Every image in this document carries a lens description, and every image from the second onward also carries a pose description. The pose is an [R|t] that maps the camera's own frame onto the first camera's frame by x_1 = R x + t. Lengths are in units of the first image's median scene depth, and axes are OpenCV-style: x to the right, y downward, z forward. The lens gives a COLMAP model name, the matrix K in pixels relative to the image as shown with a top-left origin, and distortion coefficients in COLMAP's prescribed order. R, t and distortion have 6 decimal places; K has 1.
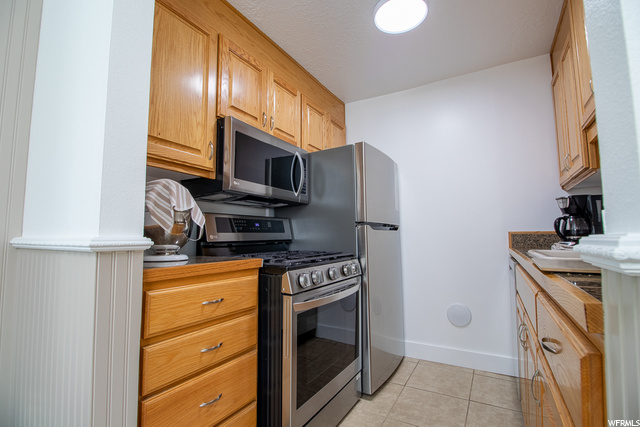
lens RADIAL K [[297.3, 0, 323.2], [0, 297.3, 213.4], [0, 0, 1]] dist [-0.004048, -0.010387]
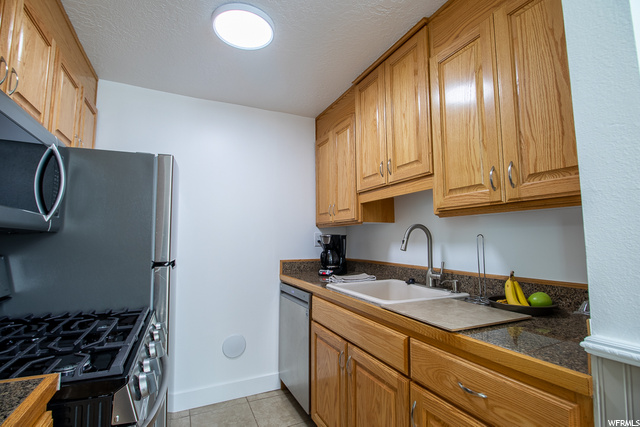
lens RADIAL K [[297.3, 0, 322.9], [0, 297.3, 212.6], [0, 0, 1]] dist [-0.004048, -0.010387]
pose [[0.568974, 0.078210, 0.818628, -0.272219], [-0.066585, 0.996580, -0.048933, -0.088730], [-0.819656, -0.026666, 0.572235, 0.261818]]
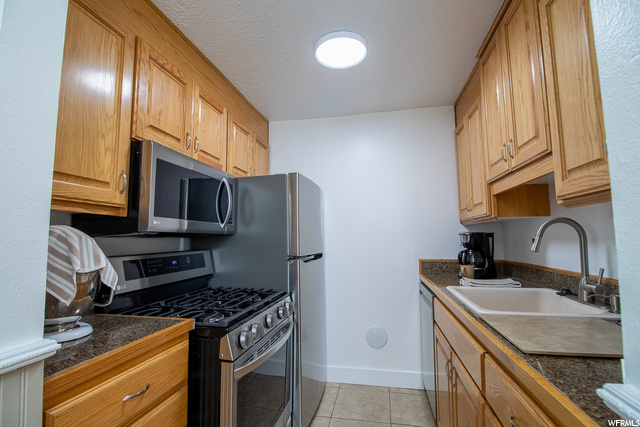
lens RADIAL K [[297.3, 0, 322.0], [0, 297.3, 213.6], [0, 0, 1]] dist [-0.004048, -0.010387]
pose [[0.948041, 0.025931, 0.317089, -0.098109], [-0.023615, 0.999659, -0.011146, -0.105743], [-0.317269, 0.003079, 0.948330, 0.062380]]
